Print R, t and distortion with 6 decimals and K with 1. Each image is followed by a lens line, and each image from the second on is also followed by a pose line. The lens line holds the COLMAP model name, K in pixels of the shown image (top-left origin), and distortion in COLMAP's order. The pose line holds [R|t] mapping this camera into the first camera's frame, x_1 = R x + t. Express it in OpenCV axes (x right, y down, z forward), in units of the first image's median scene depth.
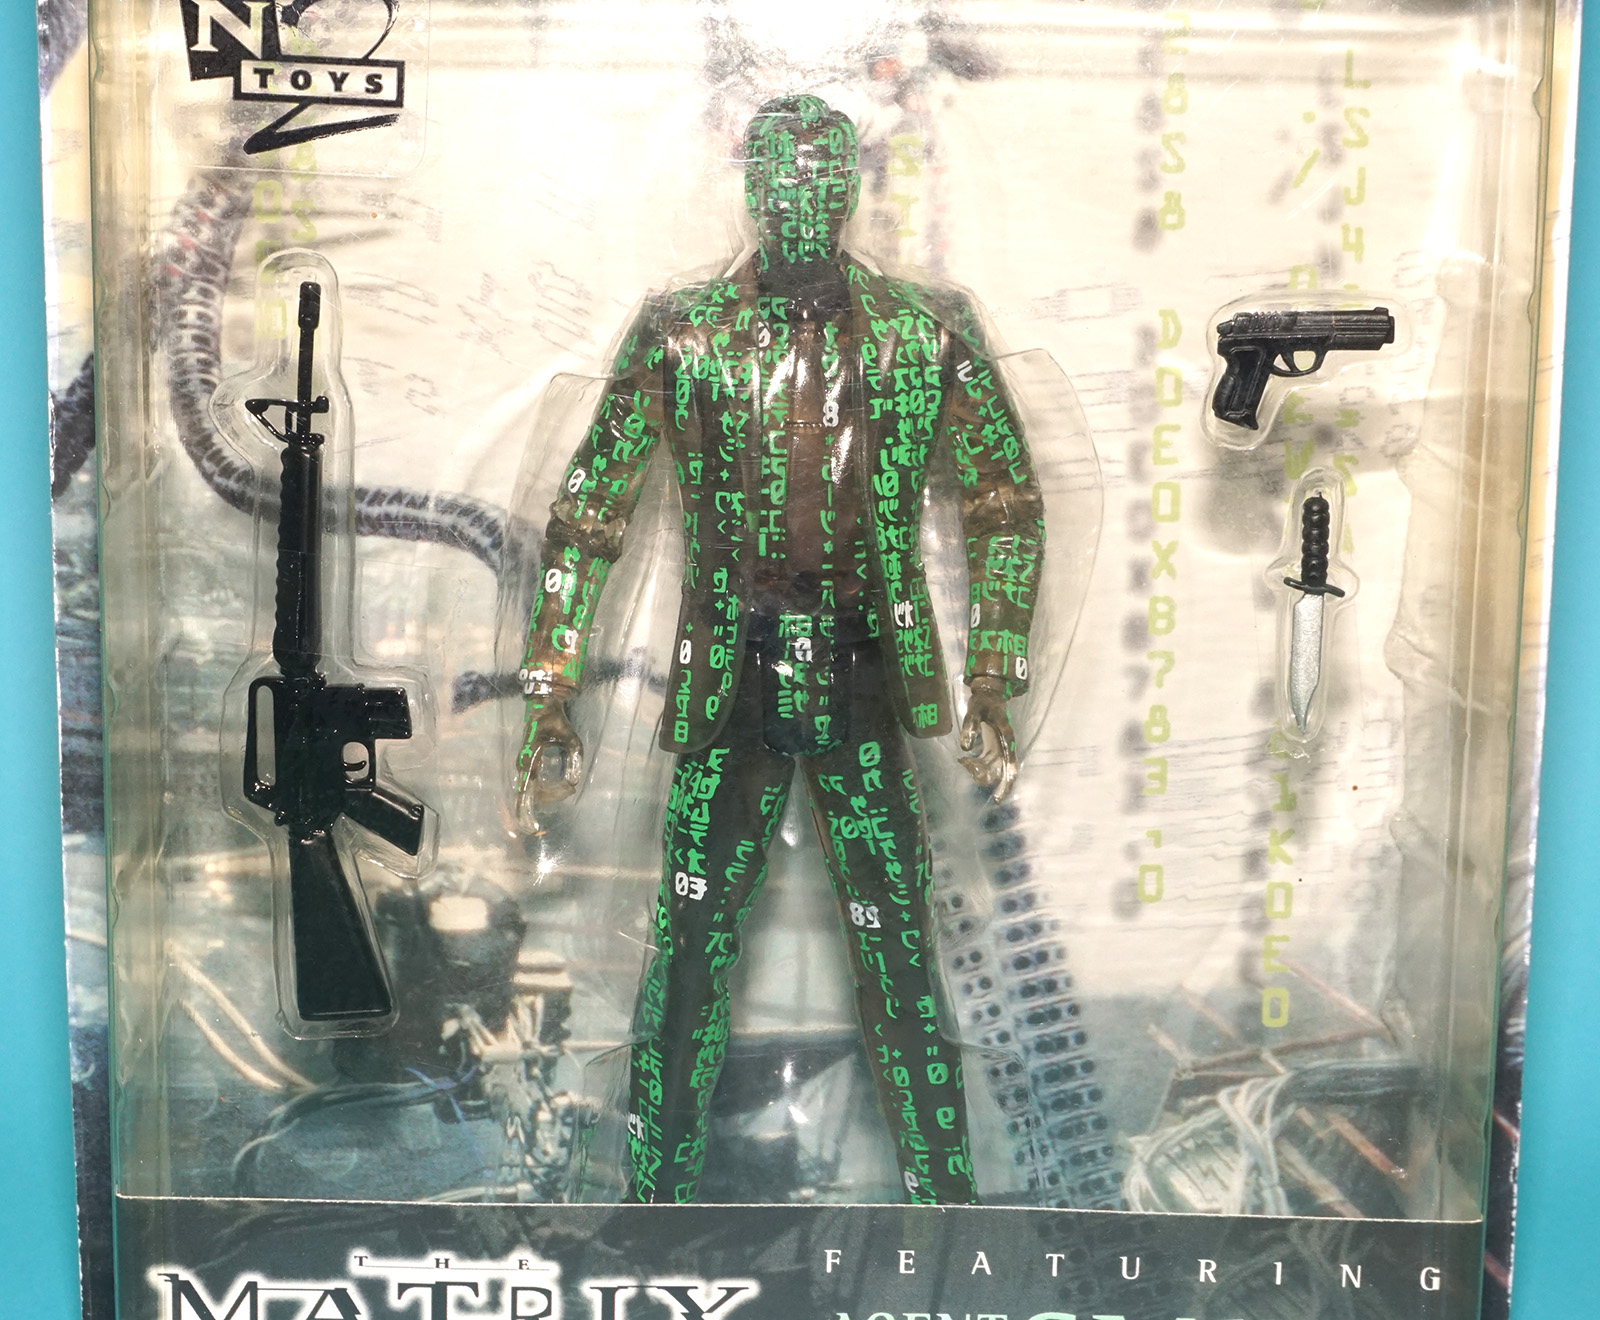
lens RADIAL K [[3403.0, 0, 814.1], [0, 3403.0, 660.1], [0, 0, 1]] dist [0.007324, 0.167175]
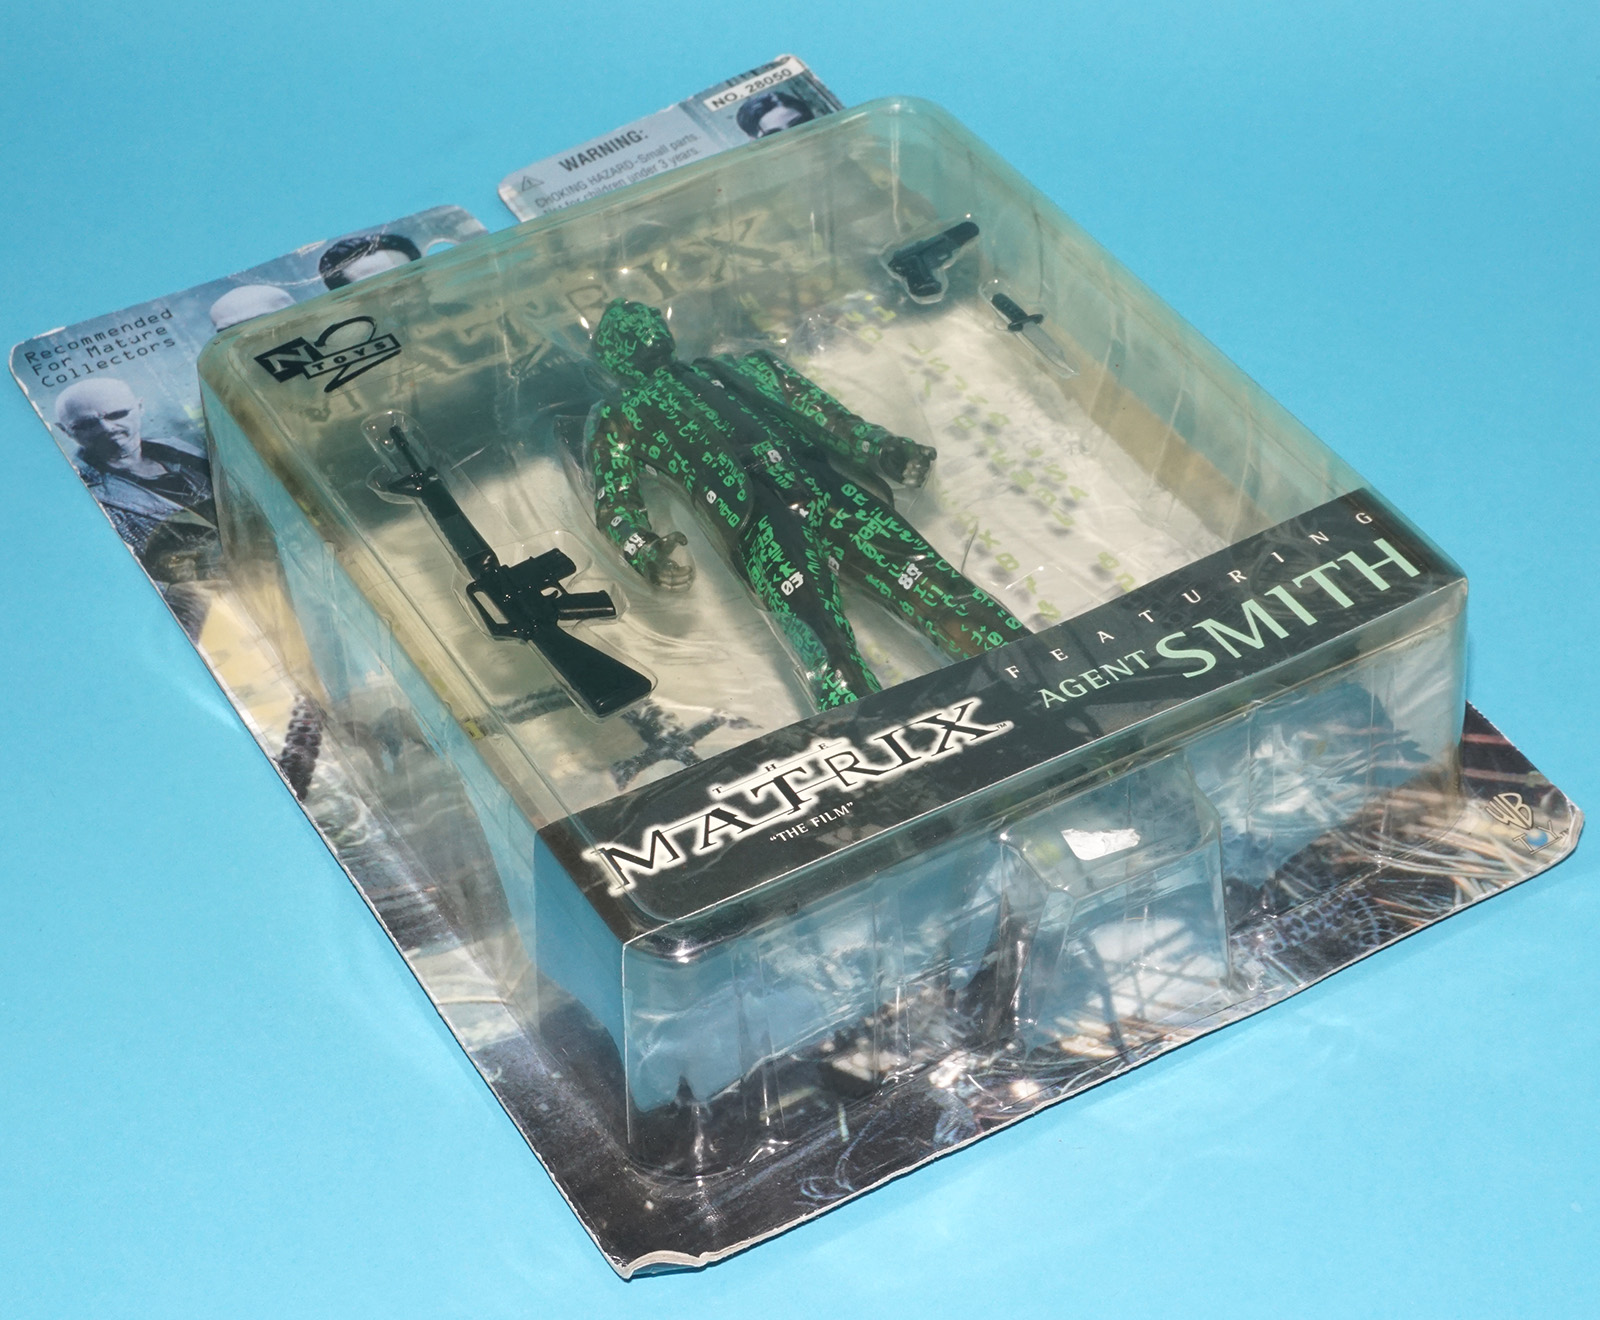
lens RADIAL K [[3442.1, 0, 844.9], [0, 3442.1, 686.7], [0, 0, 1]] dist [-0.017714, 0.063434]
pose [[0.856715, -0.379948, 0.348824, -0.554329], [0.495672, 0.419436, -0.760515, 1.230830], [0.142647, 0.824447, 0.547667, 0.224498]]
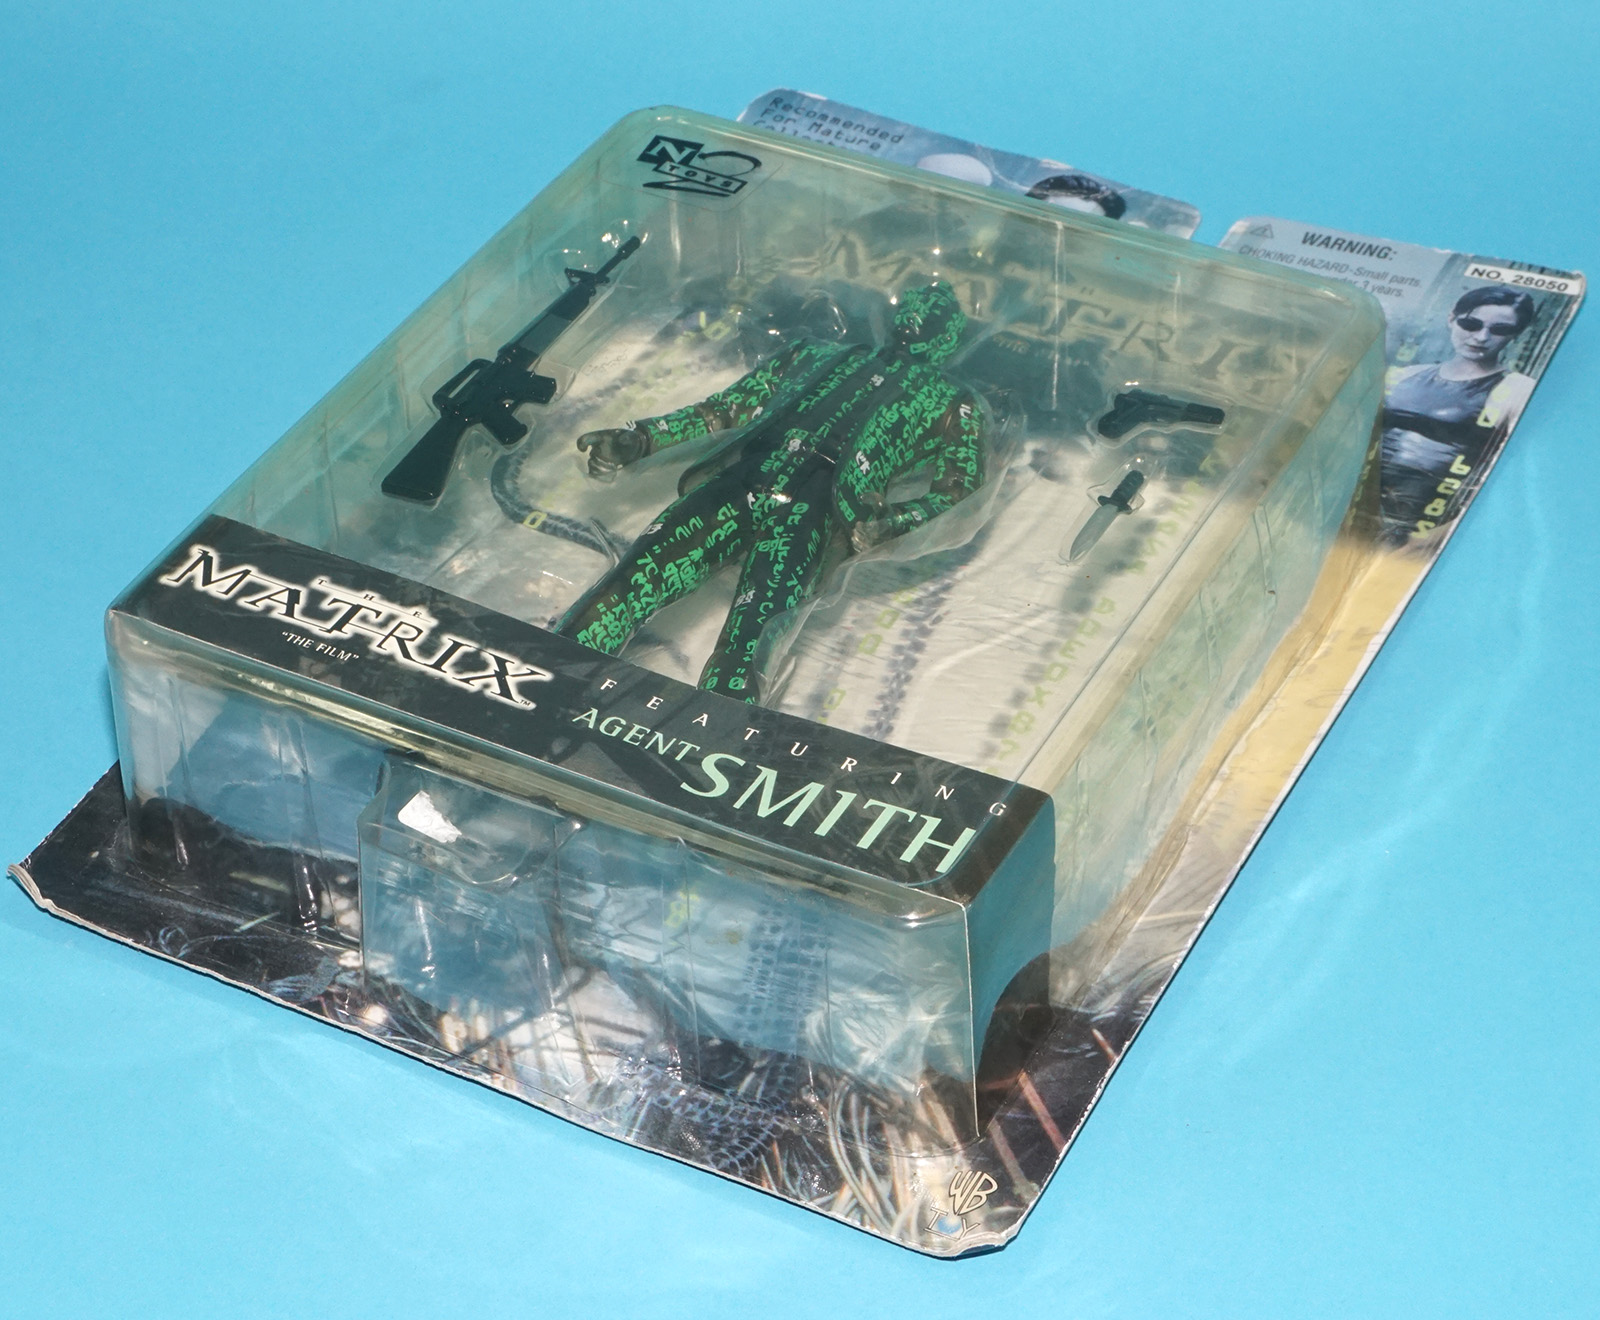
lens RADIAL K [[3776.8, 0, 835.4], [0, 3776.8, 660.7], [0, 0, 1]] dist [-0.019850, 0.237275]
pose [[0.894270, 0.268734, -0.357860, 0.637373], [-0.443482, 0.424856, -0.789190, 1.349403], [-0.060044, 0.864453, 0.499114, 0.227121]]
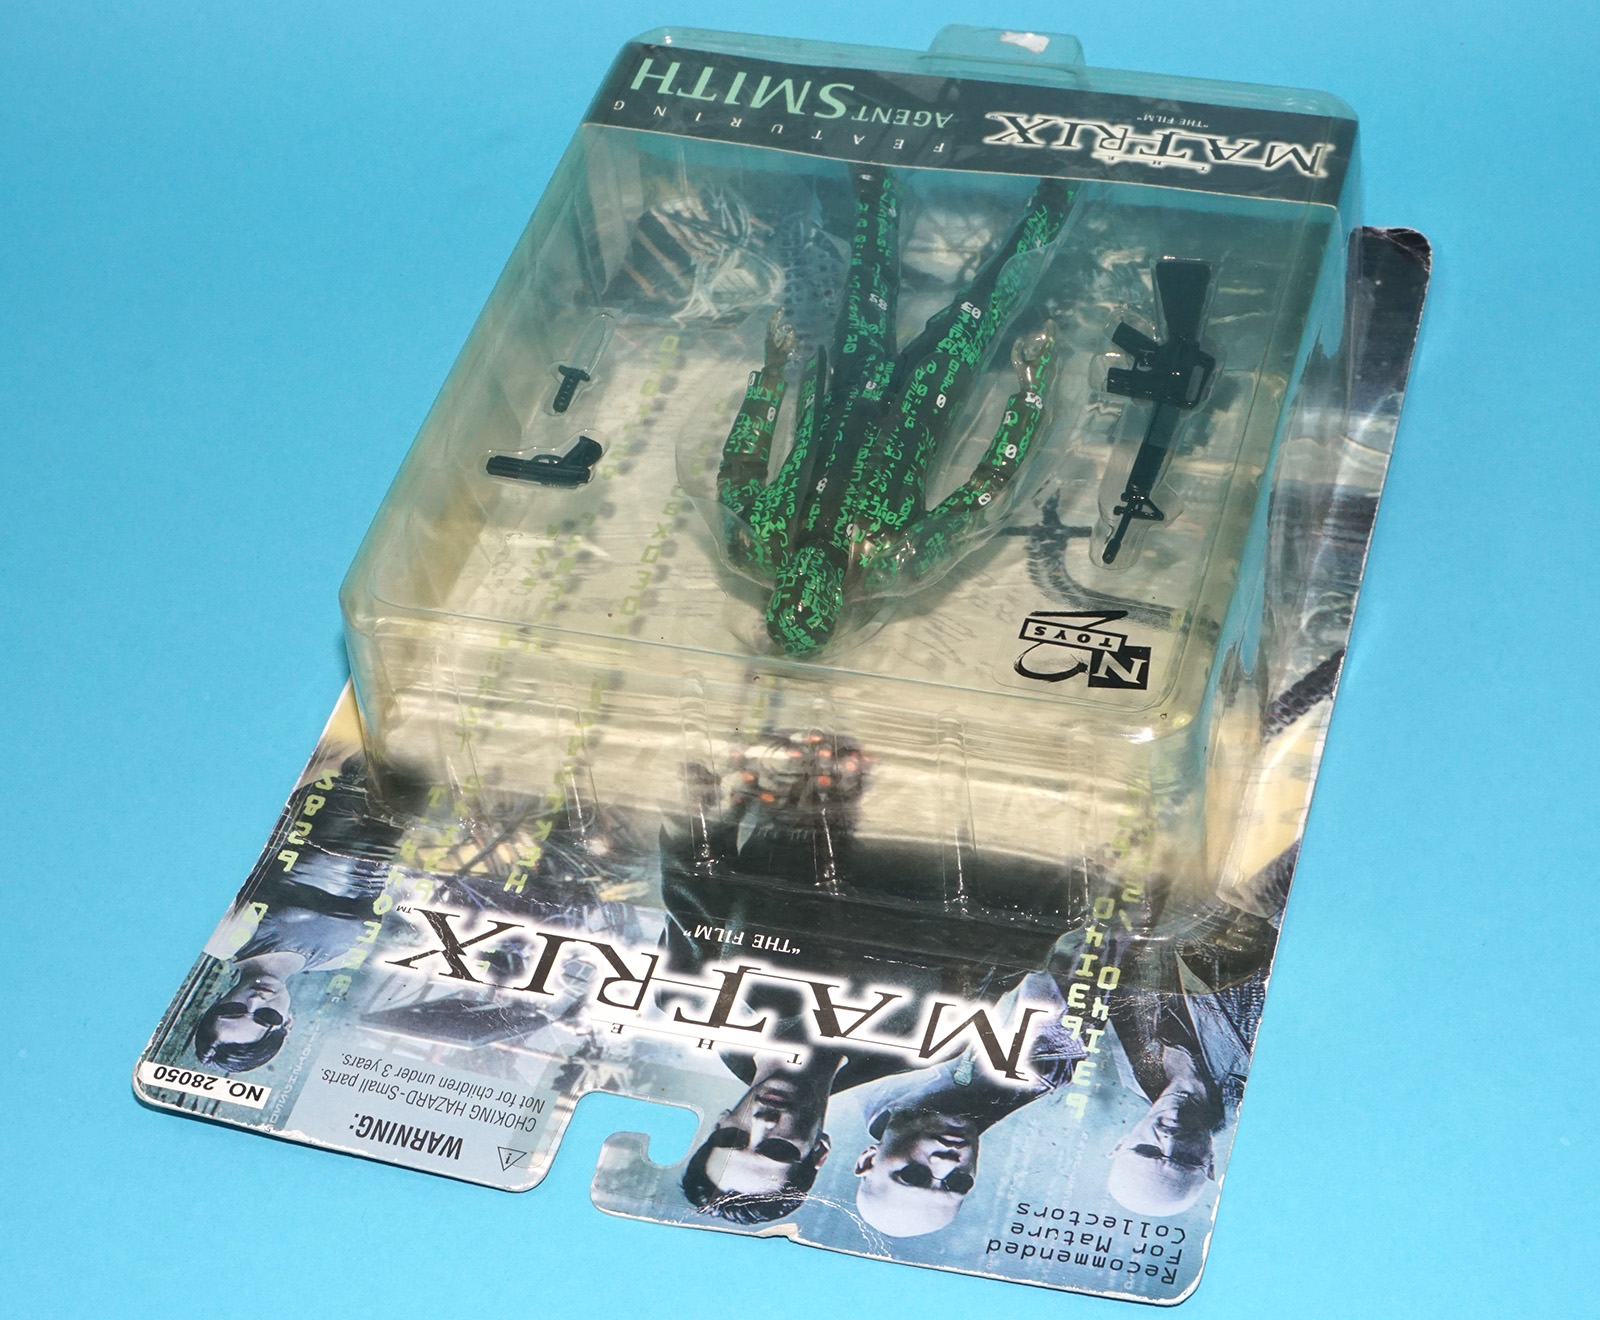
lens RADIAL K [[3403.0, 0, 814.1], [0, 3403.0, 660.1], [0, 0, 1]] dist [0.007324, 0.167175]
pose [[-0.965346, -0.133944, 0.223976, -0.365361], [0.234385, -0.822394, 0.518393, -0.978743], [0.114761, 0.552926, 0.825290, -0.316134]]
